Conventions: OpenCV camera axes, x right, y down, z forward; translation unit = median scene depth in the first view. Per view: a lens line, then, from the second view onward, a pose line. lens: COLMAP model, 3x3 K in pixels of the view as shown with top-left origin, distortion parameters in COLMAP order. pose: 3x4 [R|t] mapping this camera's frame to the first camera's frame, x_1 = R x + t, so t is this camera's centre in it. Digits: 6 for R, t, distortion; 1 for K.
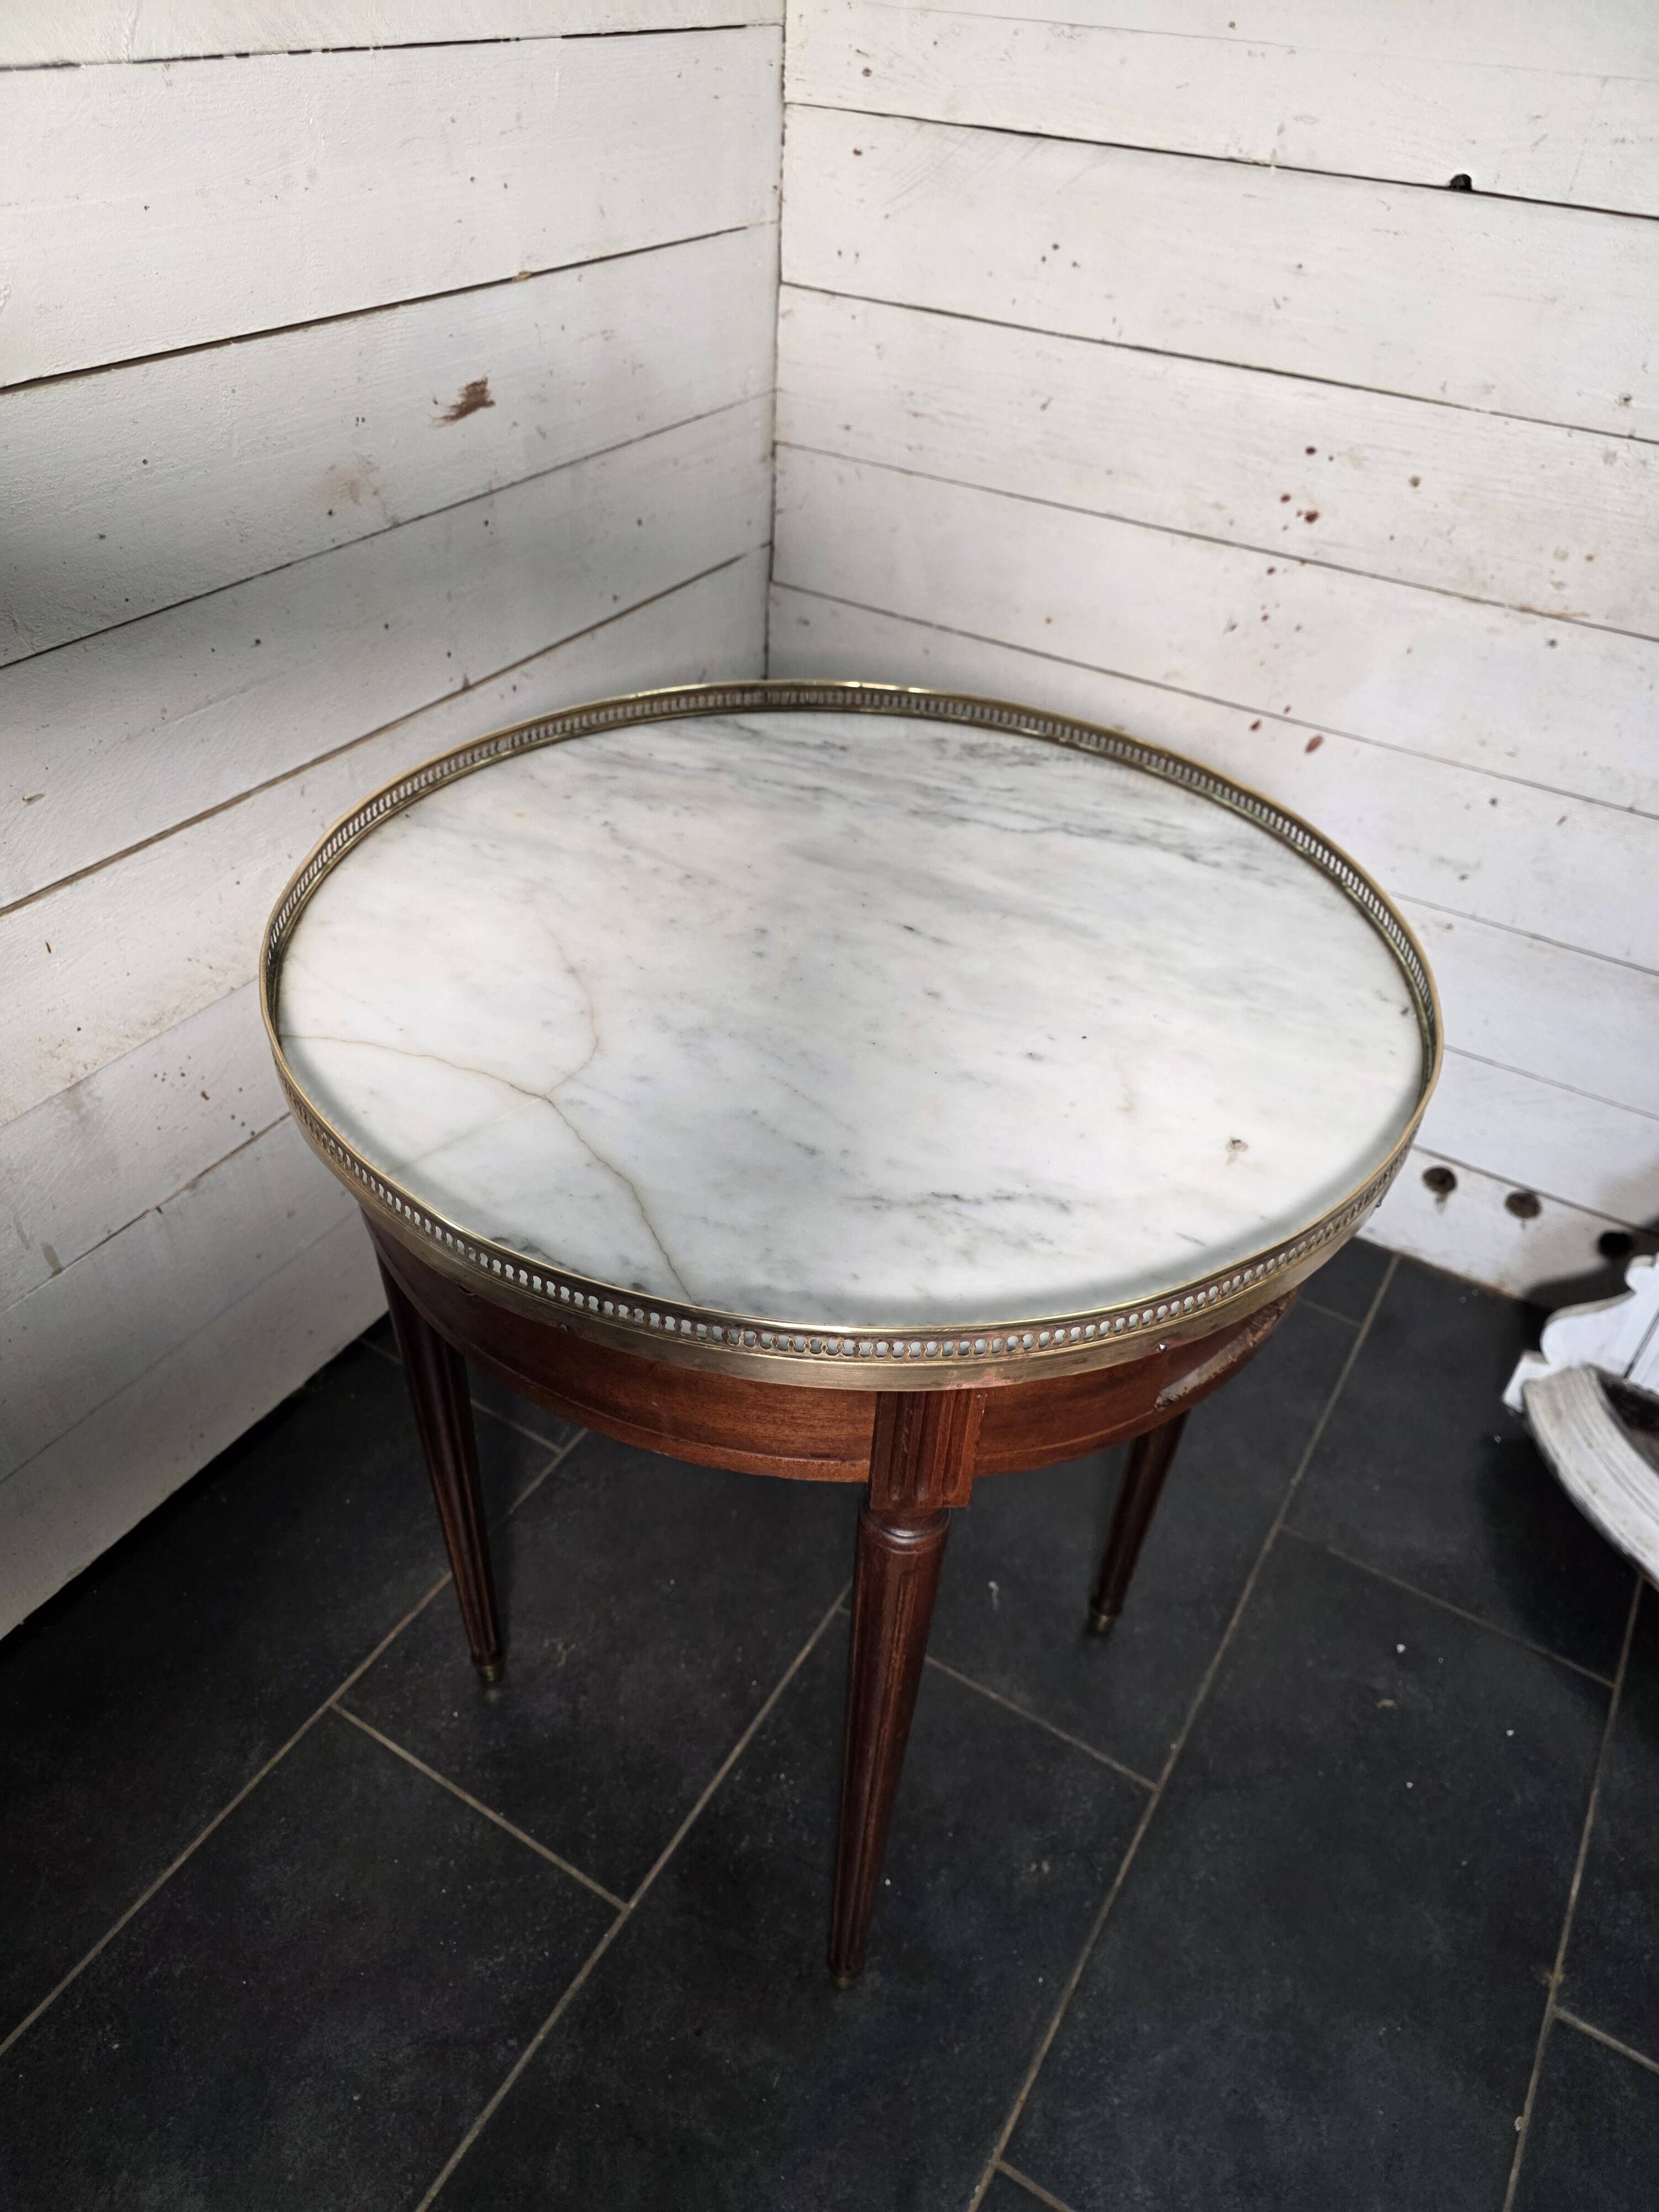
lens RADIAL K [[1512.6, 0, 845.3], [0, 1512.6, 1126.1], [0, 0, 1]] dist [0.033932, -0.029201]
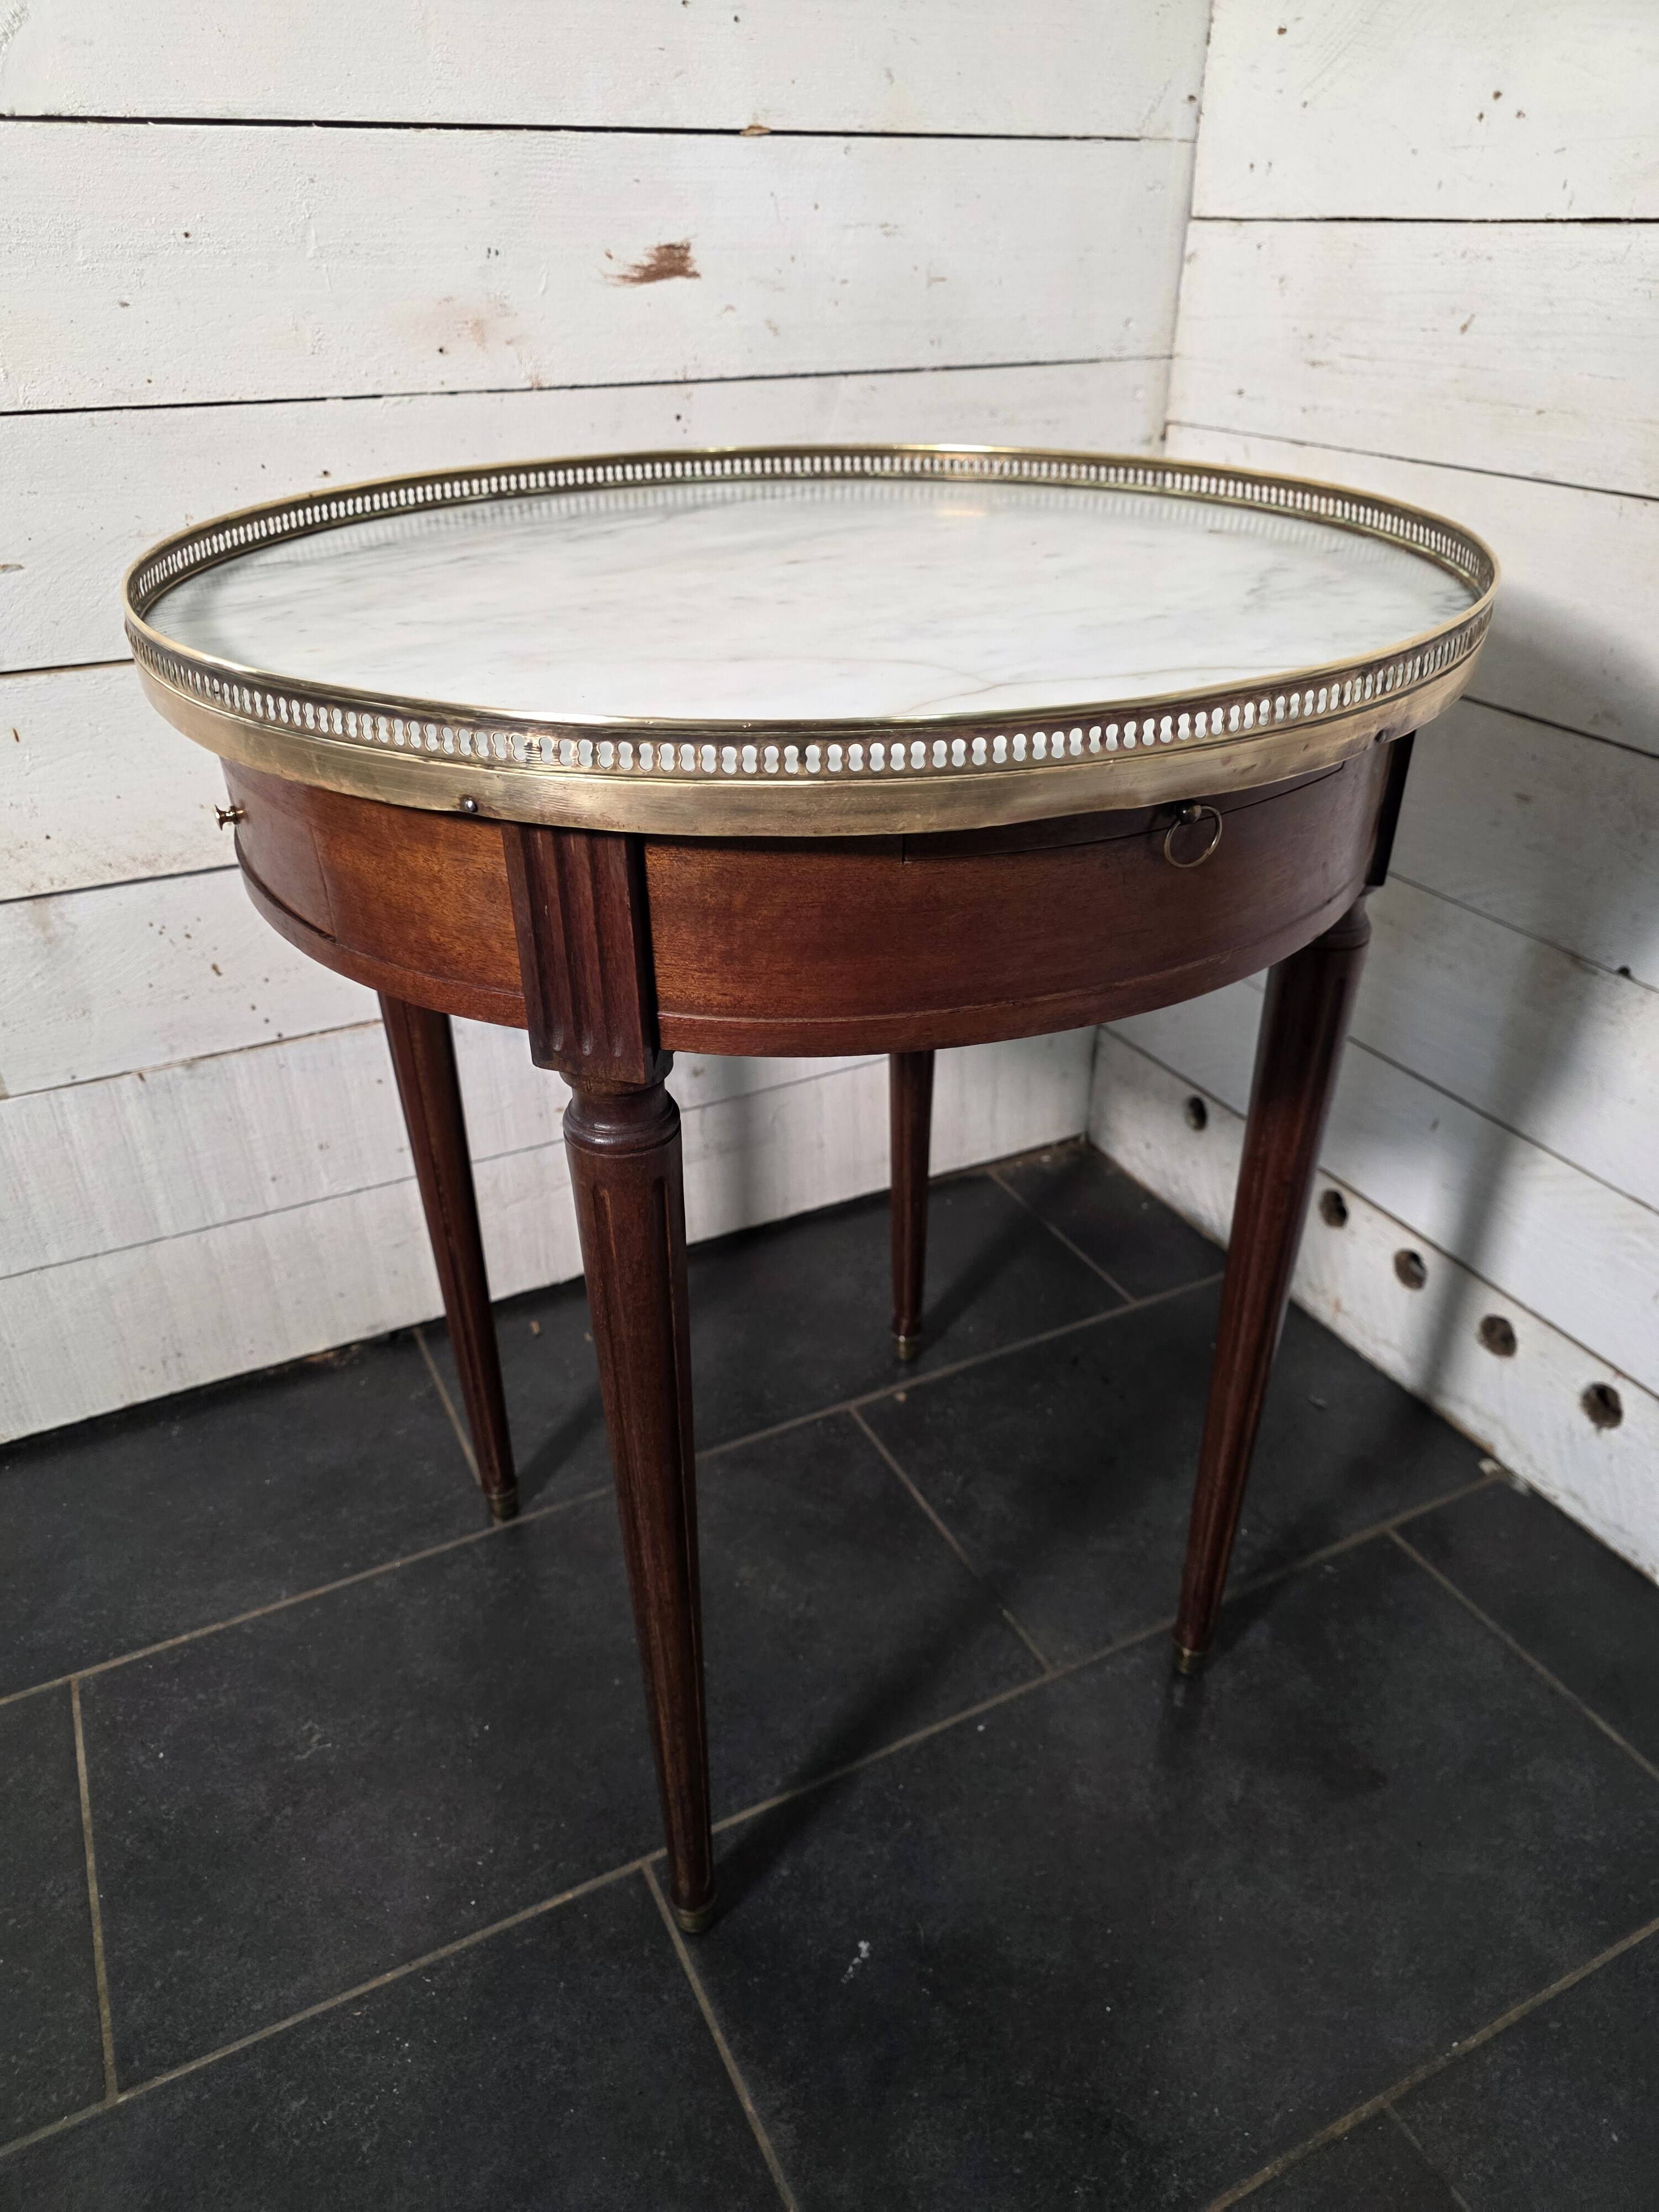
lens RADIAL K [[1521.9, 0, 821.9], [0, 1521.9, 1105.3], [0, 0, 1]] dist [0.022507, -0.017974]
pose [[0.841648, 0.222614, -0.492008, 0.347357], [-0.304487, 0.948073, -0.091901, 0.030058], [0.446001, 0.227158, 0.865727, 0.371732]]
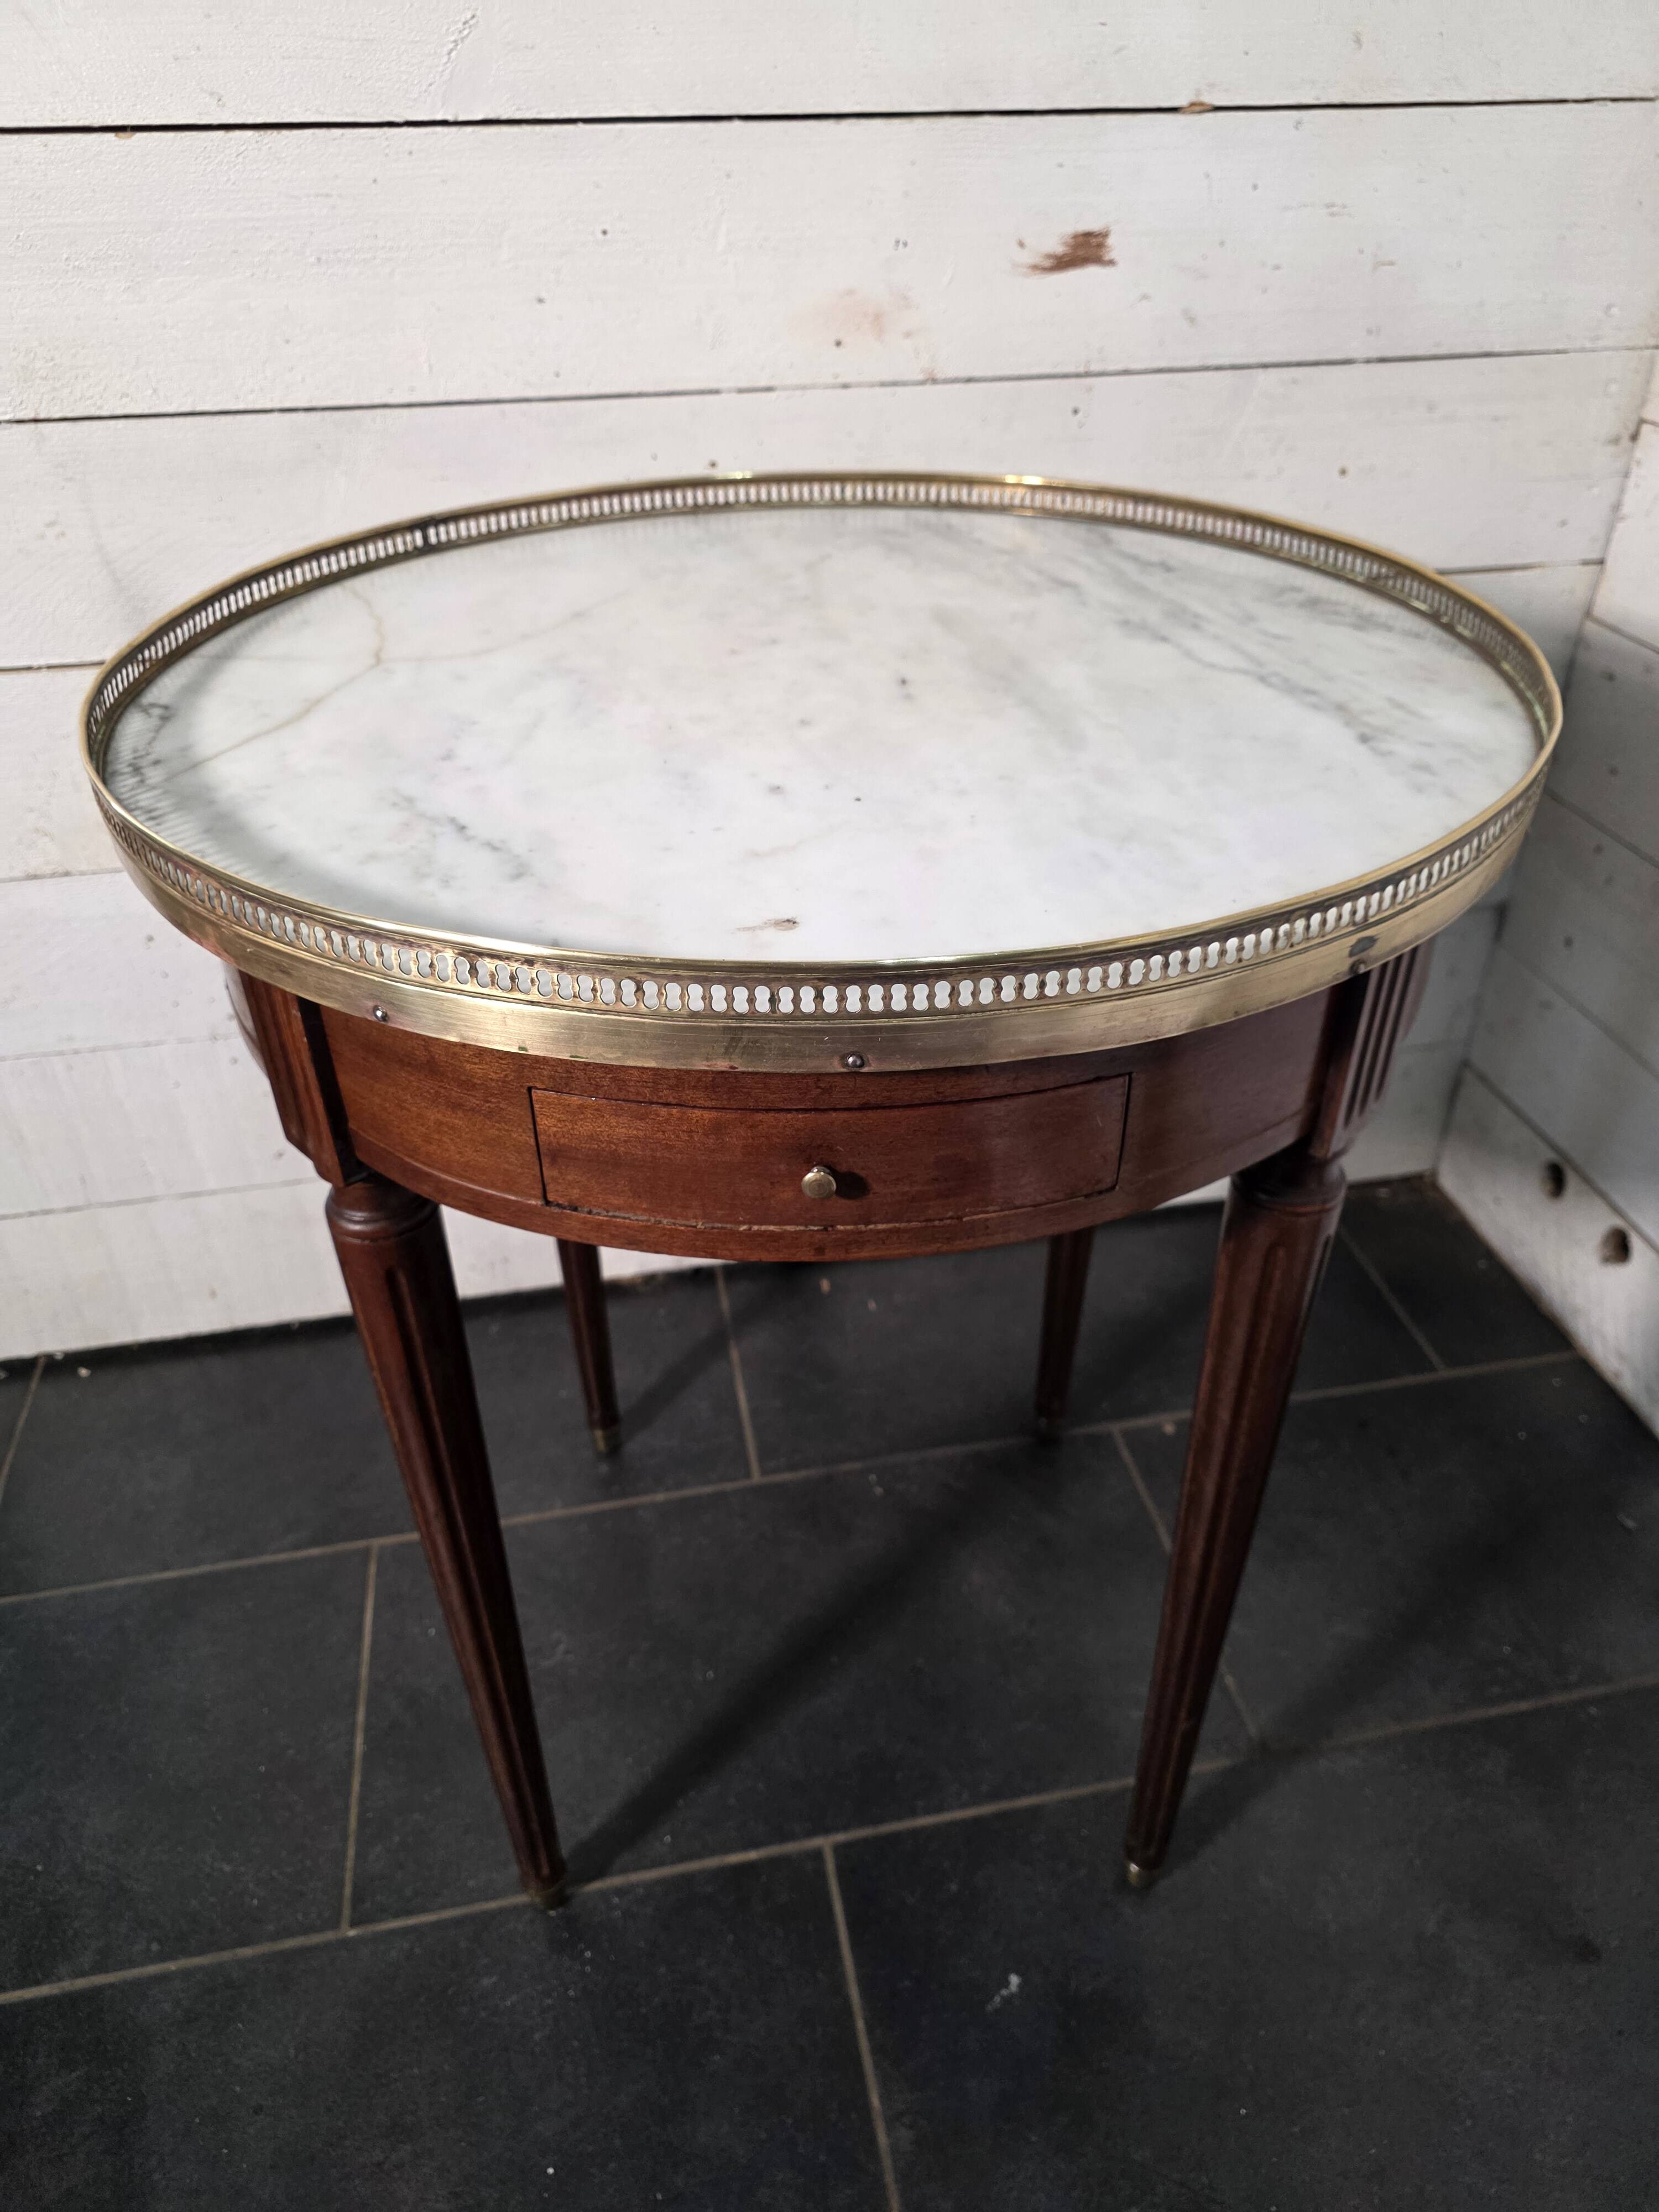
lens RADIAL K [[1533.3, 0, 844.7], [0, 1533.3, 1111.7], [0, 0, 1]] dist [0.008956, -0.004678]
pose [[0.662780, 0.376626, -0.647206, 0.366422], [-0.439840, 0.895299, 0.070573, -0.057592], [0.606022, 0.237893, 0.759041, 0.377934]]
